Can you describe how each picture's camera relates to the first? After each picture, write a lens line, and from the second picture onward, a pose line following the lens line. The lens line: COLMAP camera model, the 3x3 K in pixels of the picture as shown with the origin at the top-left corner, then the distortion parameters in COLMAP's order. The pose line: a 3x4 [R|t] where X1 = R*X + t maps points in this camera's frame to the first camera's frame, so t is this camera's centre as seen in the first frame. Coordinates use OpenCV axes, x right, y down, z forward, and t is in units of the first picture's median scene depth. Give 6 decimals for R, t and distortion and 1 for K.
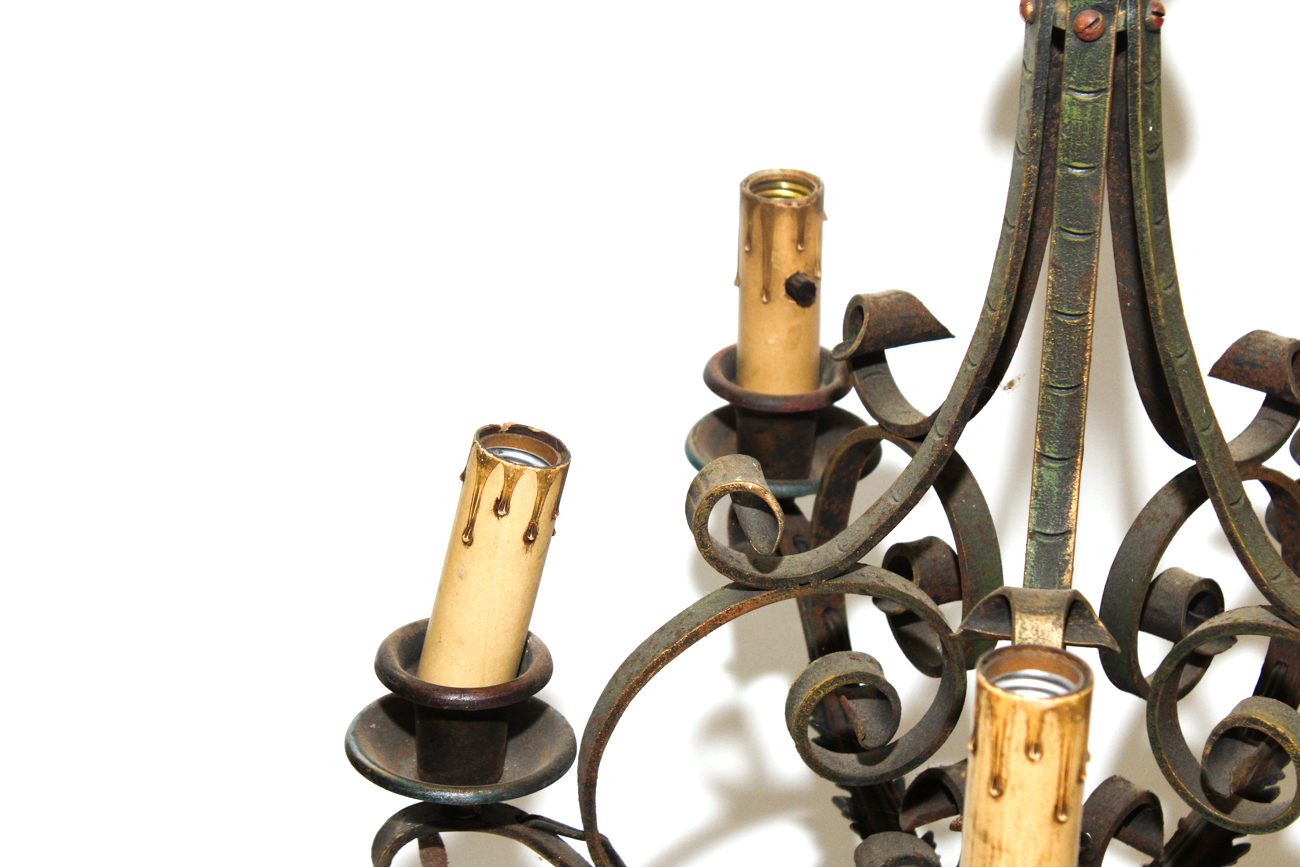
lens RADIAL K [[3097.7, 0, 650.0], [0, 3097.7, 433.5], [0, 0, 1]] dist [0.110790, 0.346088]
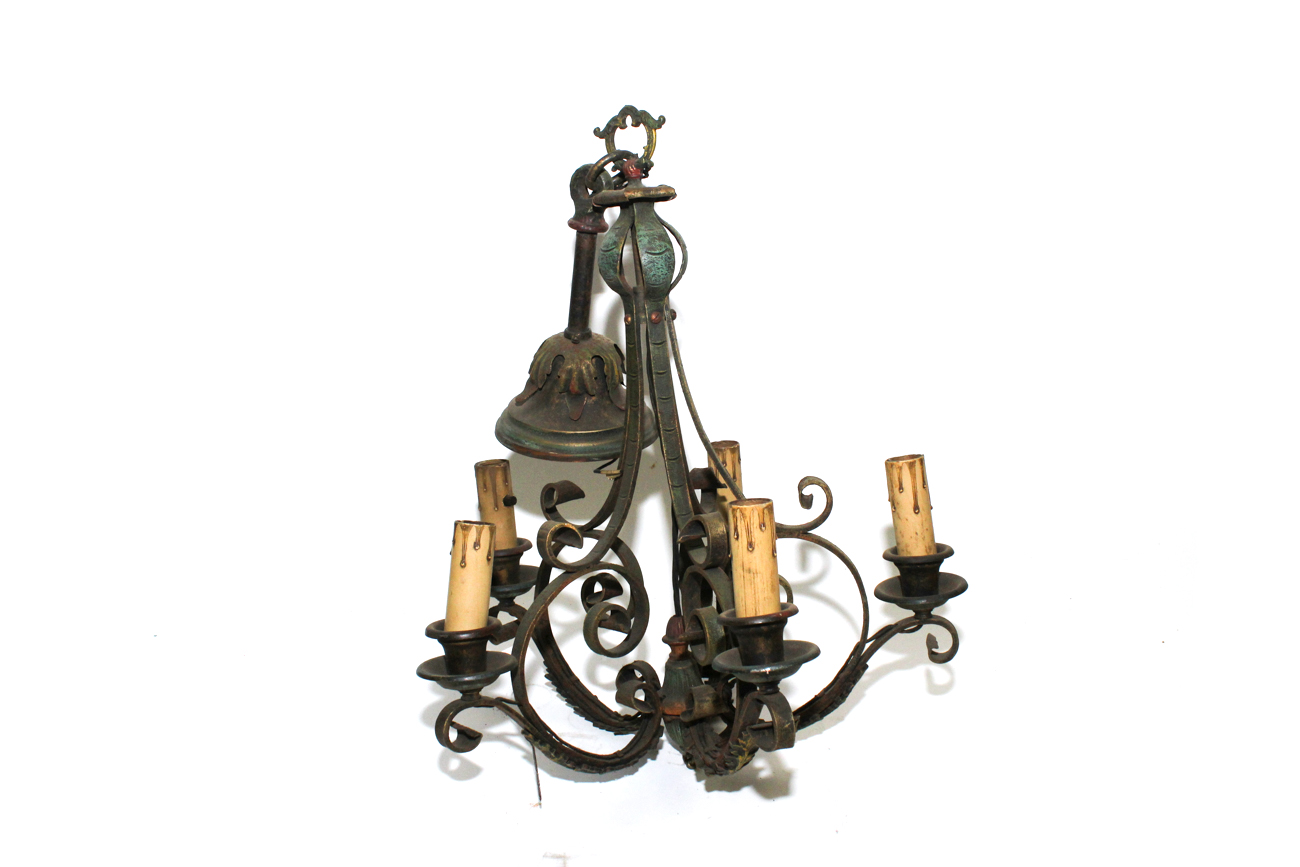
lens RADIAL K [[1345.6, 0, 650.0], [0, 1345.6, 433.5], [0, 0, 1]] dist [-0.079392, 0.001383]
pose [[0.880504, -0.144477, 0.451485, -0.377573], [0.285234, 0.922188, -0.261171, 0.247374], [-0.378621, 0.358741, 0.853200, 0.046798]]
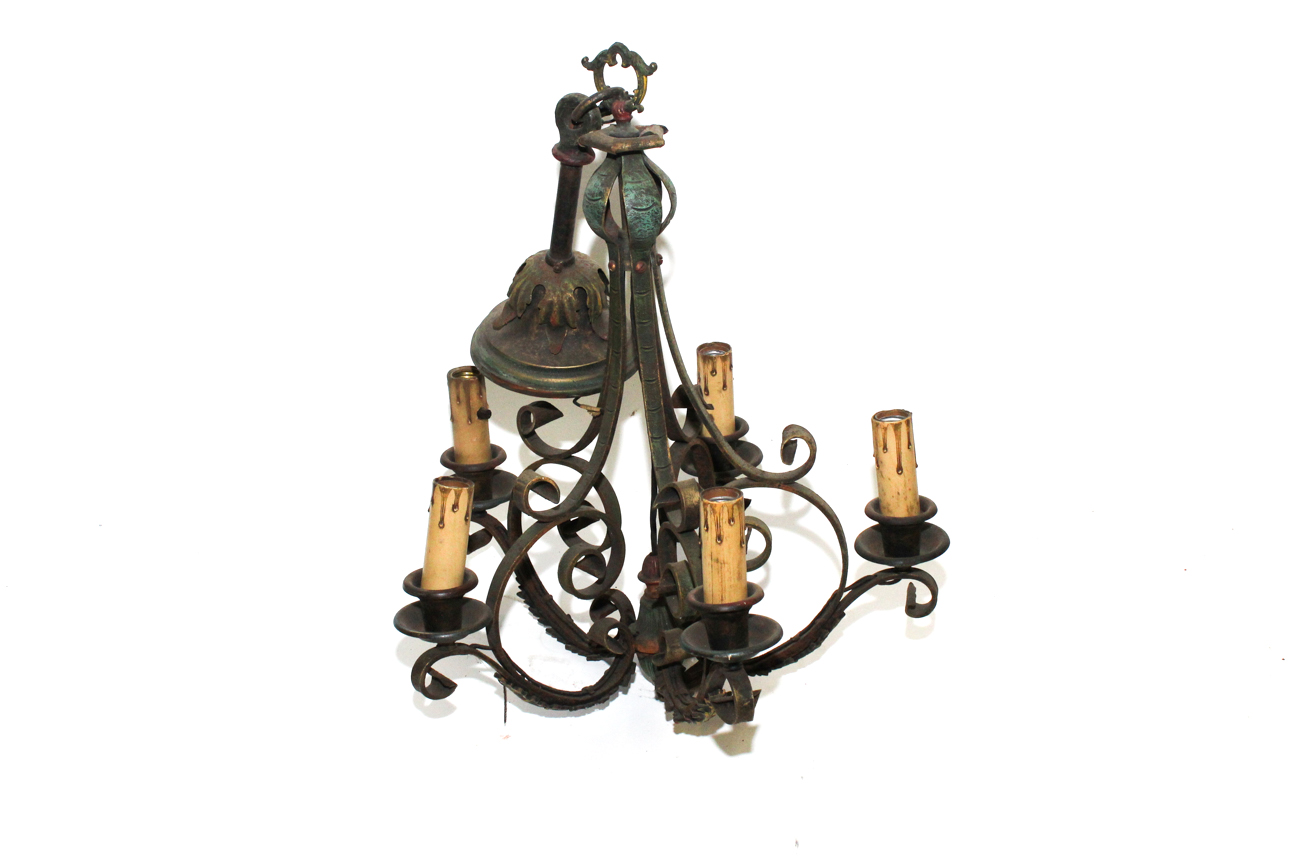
lens RADIAL K [[2044.1, 0, 612.4], [0, 2044.1, 382.8], [0, 0, 1]] dist [-0.003506, -0.015228]
pose [[0.897061, -0.204455, 0.391765, -0.533877], [0.249531, 0.966031, -0.067220, 0.066495], [-0.364713, 0.158058, 0.917607, -0.506806]]
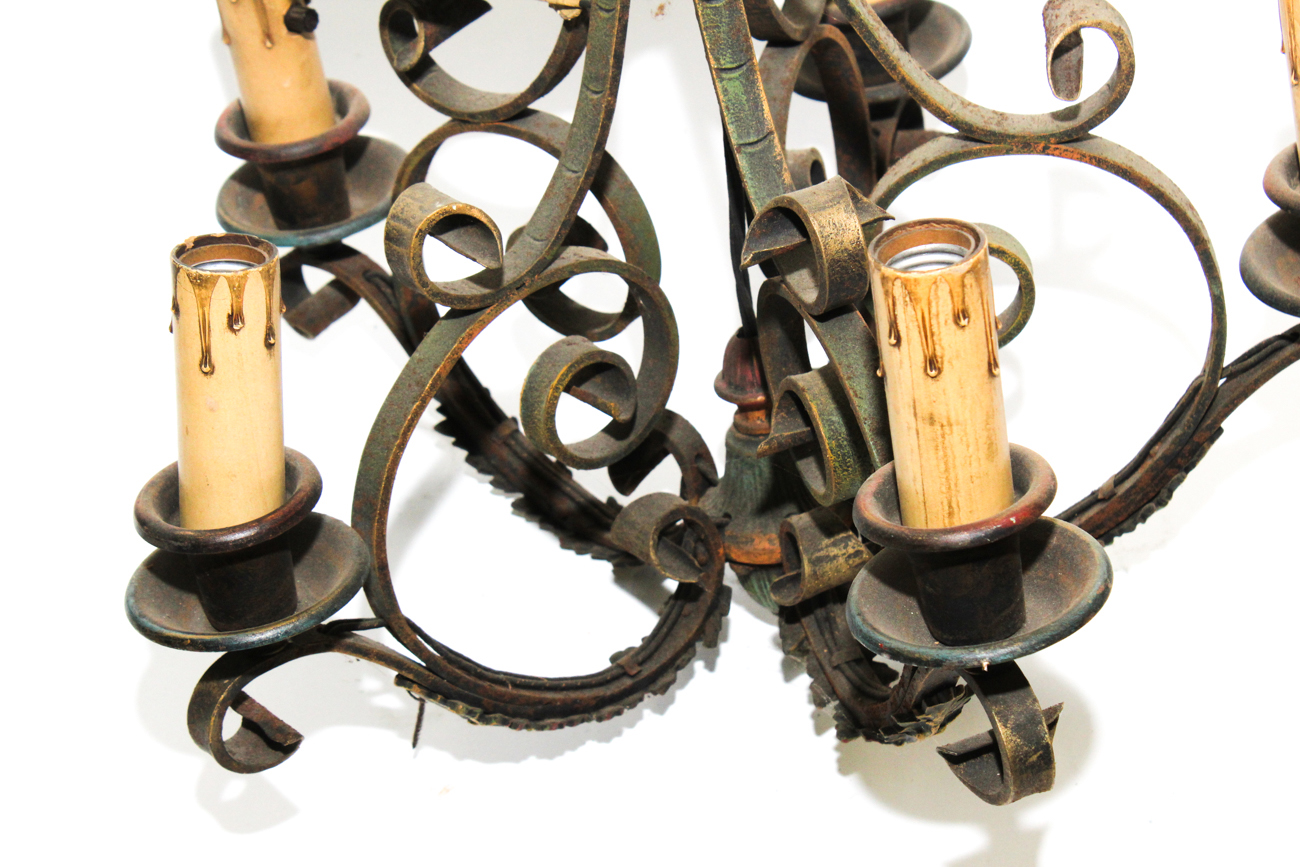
lens RADIAL K [[3097.7, 0, 650.0], [0, 3097.7, 433.5], [0, 0, 1]] dist [0.110790, 0.346088]
pose [[0.864422, -0.379607, 0.329657, -0.258016], [0.349501, 0.925051, 0.148760, -0.039831], [-0.361420, -0.013376, 0.932307, 0.084794]]
